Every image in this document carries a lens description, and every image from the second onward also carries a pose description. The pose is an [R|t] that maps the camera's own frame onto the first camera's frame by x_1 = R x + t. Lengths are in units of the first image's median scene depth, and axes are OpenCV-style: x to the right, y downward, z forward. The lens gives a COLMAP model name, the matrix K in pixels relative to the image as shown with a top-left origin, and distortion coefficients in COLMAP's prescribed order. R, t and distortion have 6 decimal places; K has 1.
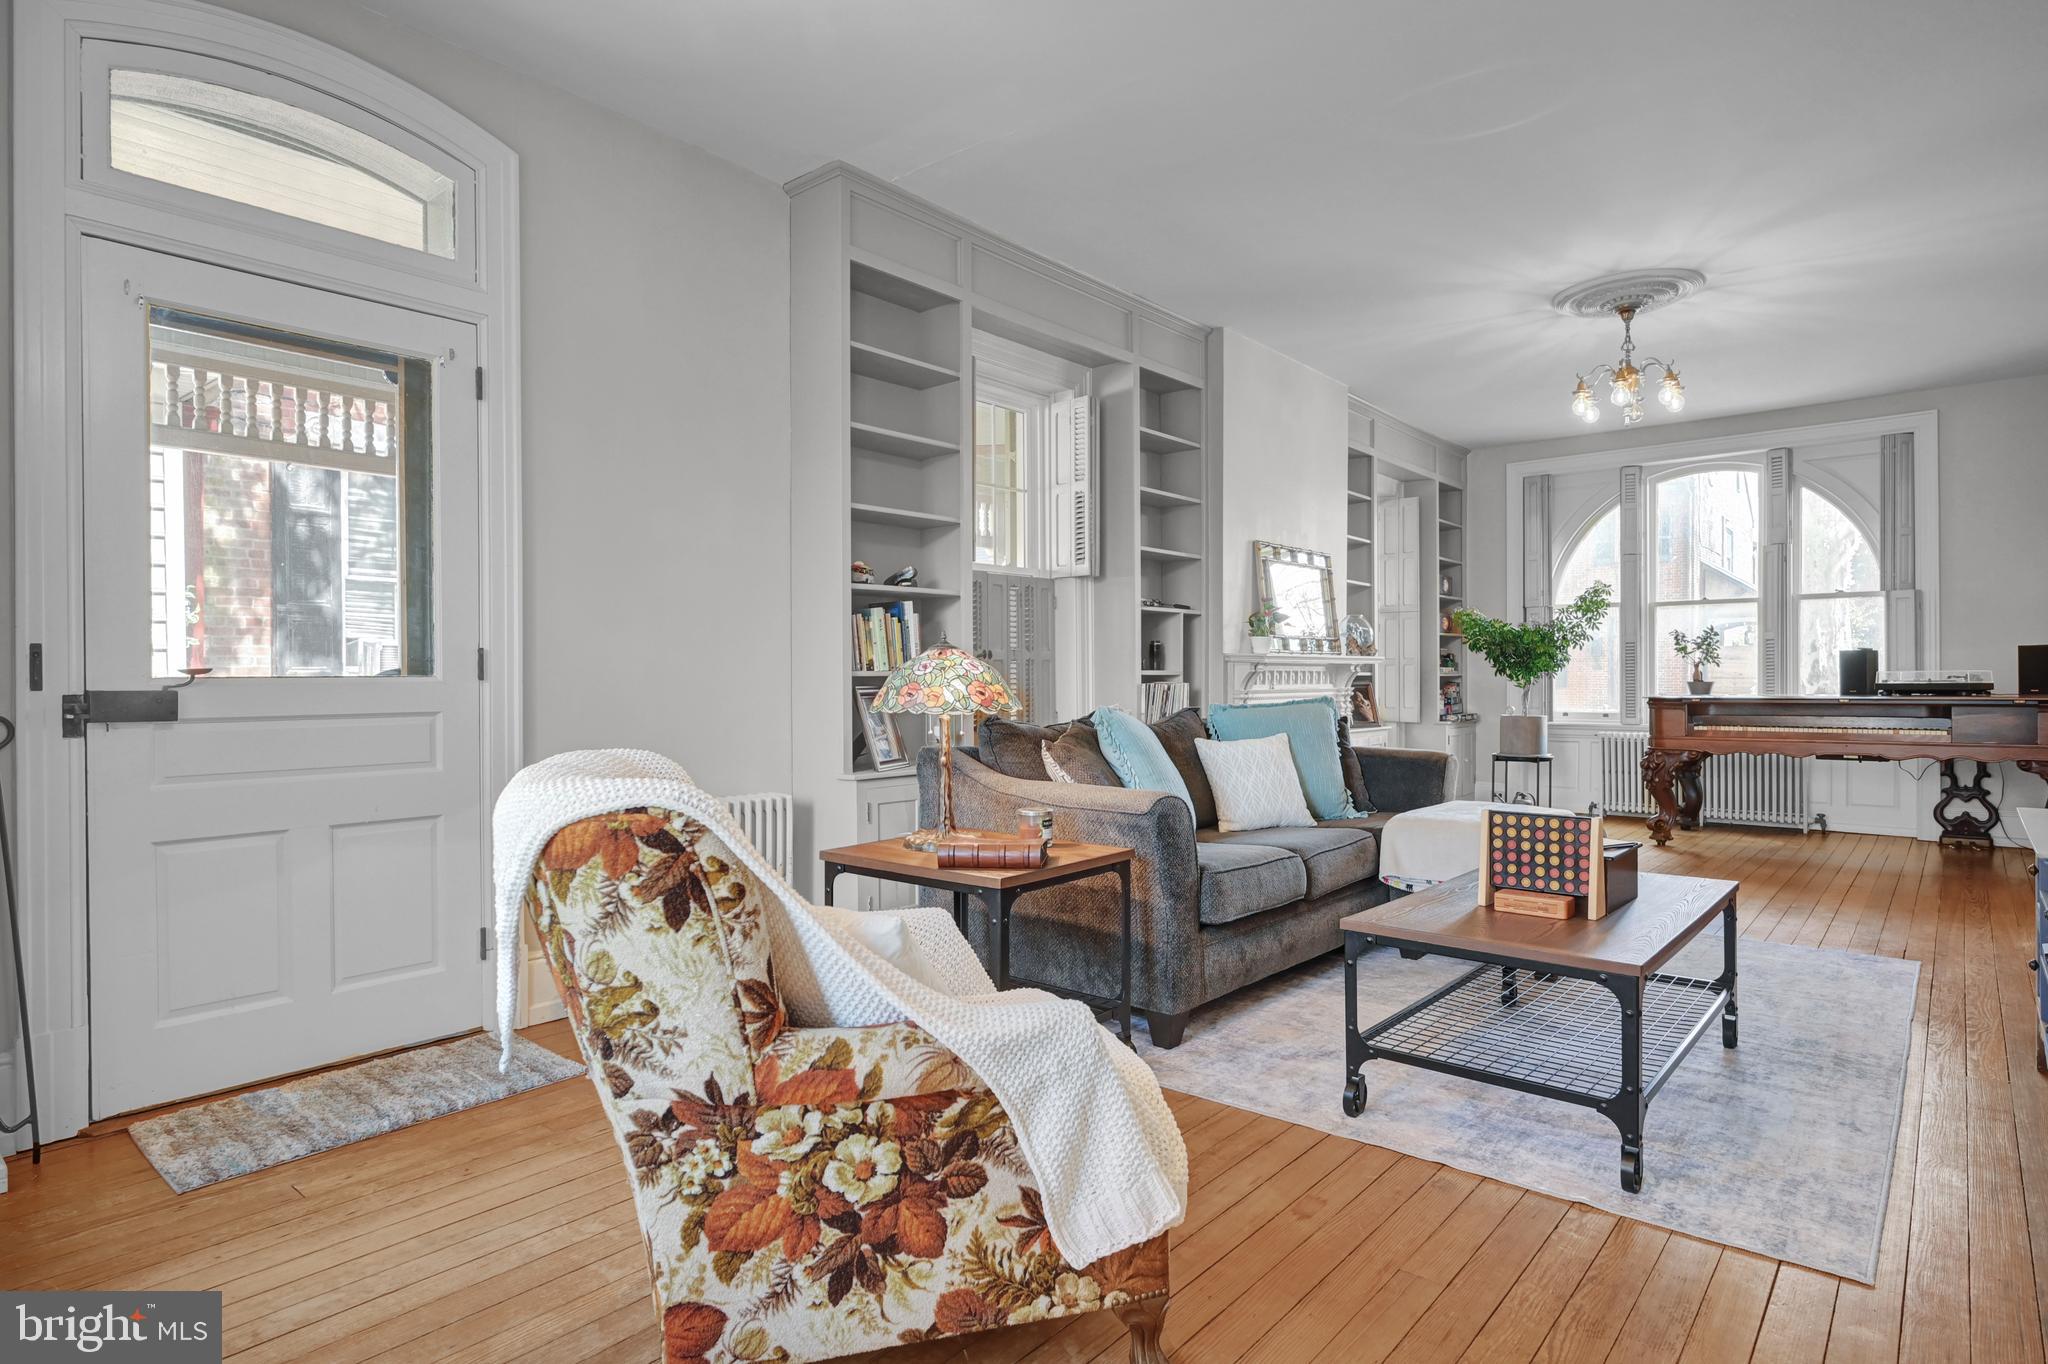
lens RADIAL K [[1109.8, 0, 1028.8], [0, 1109.8, 683.7], [0, 0, 1]] dist [-0.001288, -0.000132]
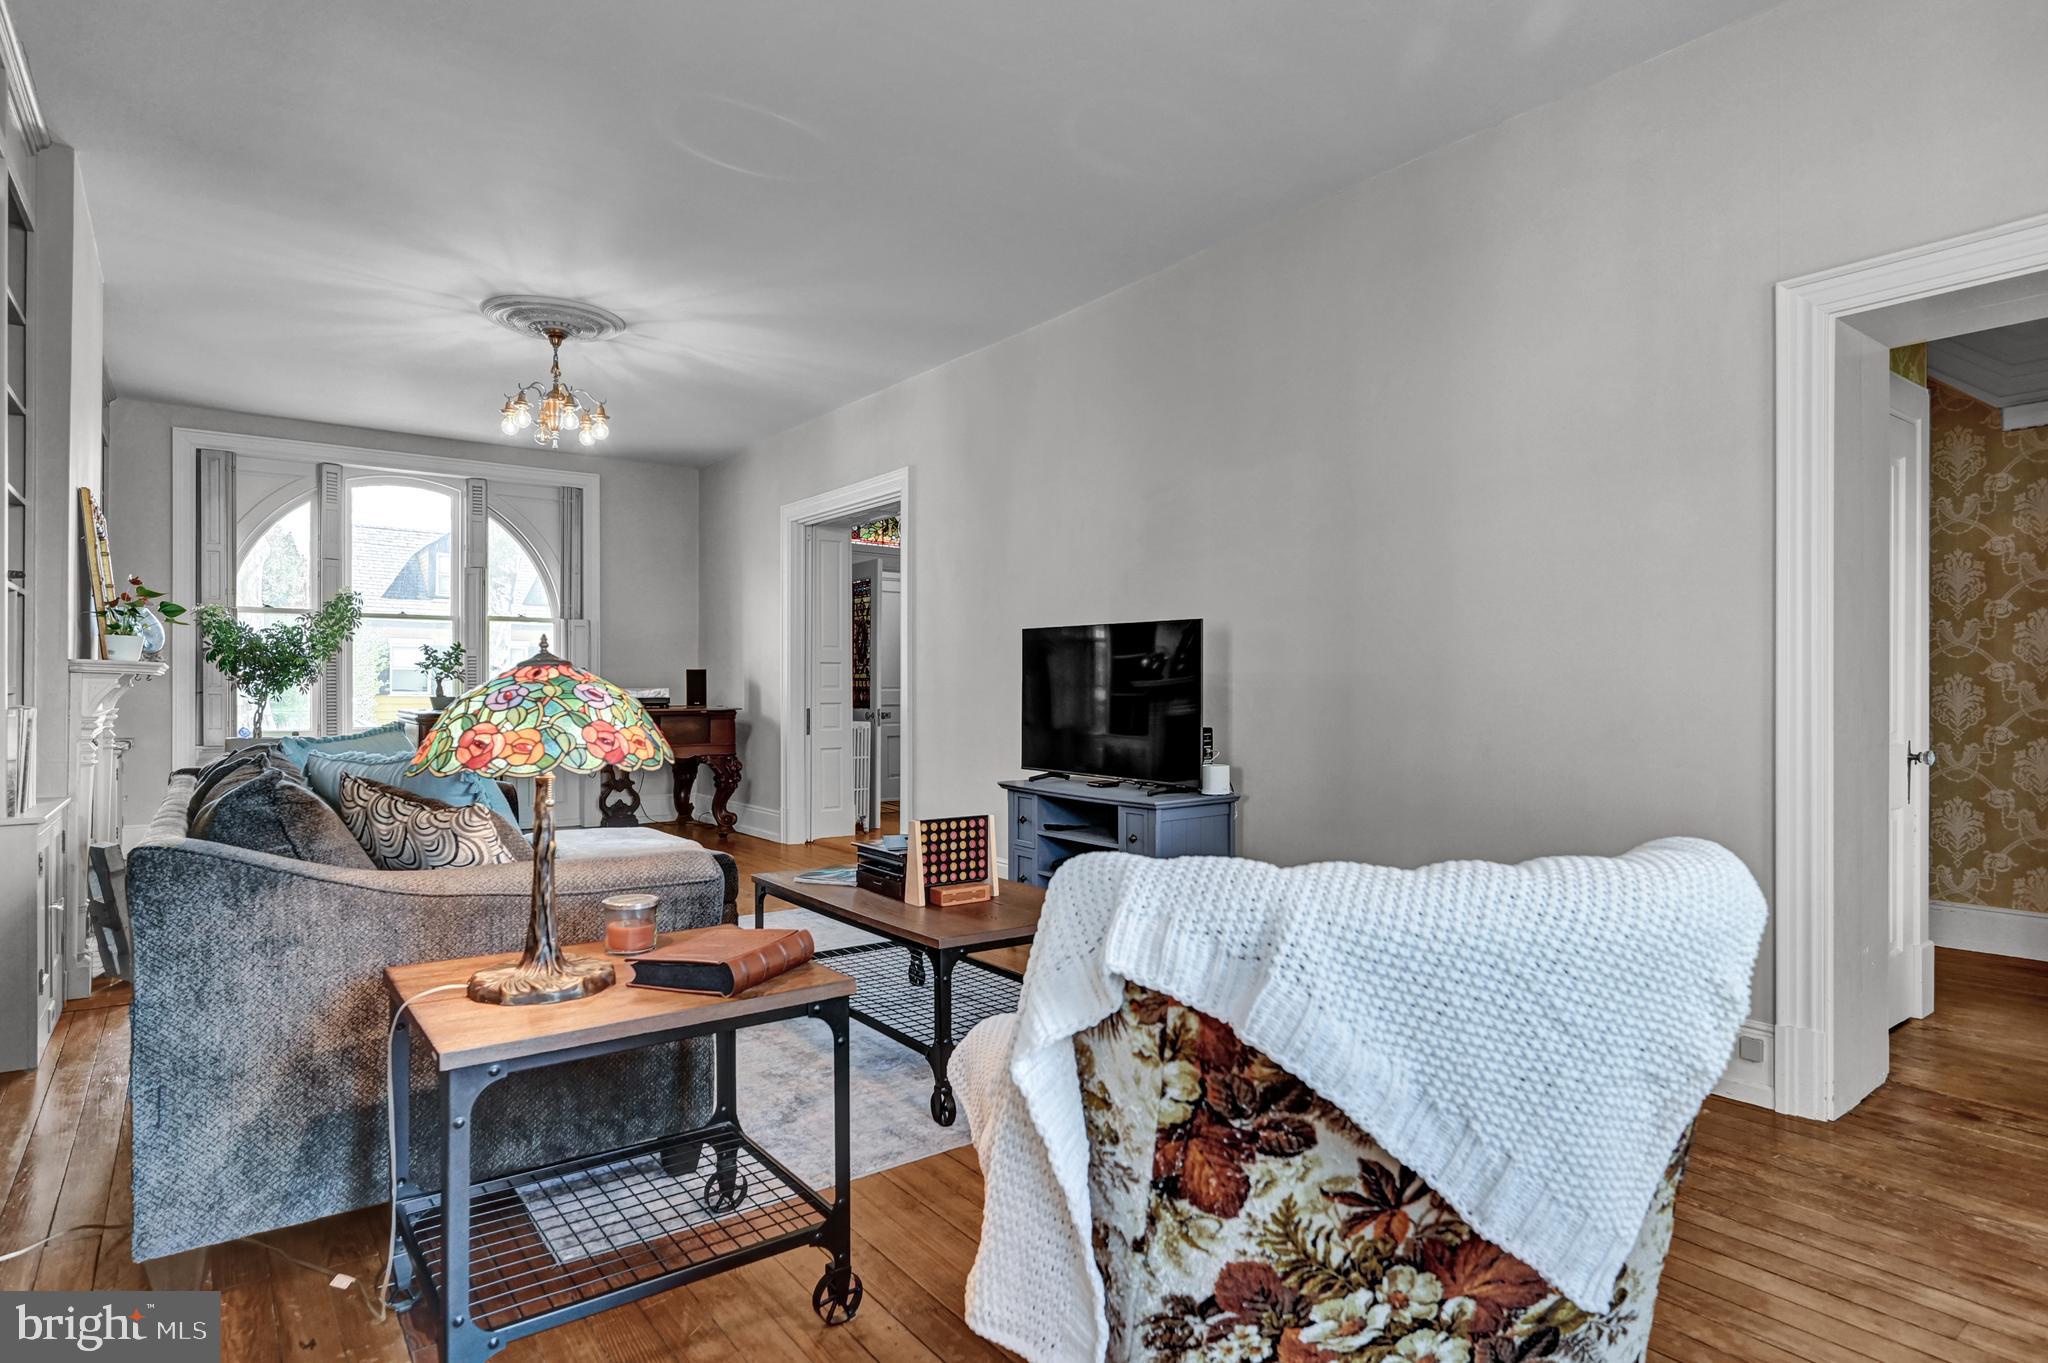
lens RADIAL K [[1109.8, 0, 1027.7], [0, 1109.8, 688.6], [0, 0, 1]] dist [-0.001288, -0.000132]
pose [[0.233244, 0.005001, 0.972405, -0.341204], [-0.002994, 0.999986, -0.004424, -0.007979], [-0.972414, -0.001880, 0.233256, 0.327954]]
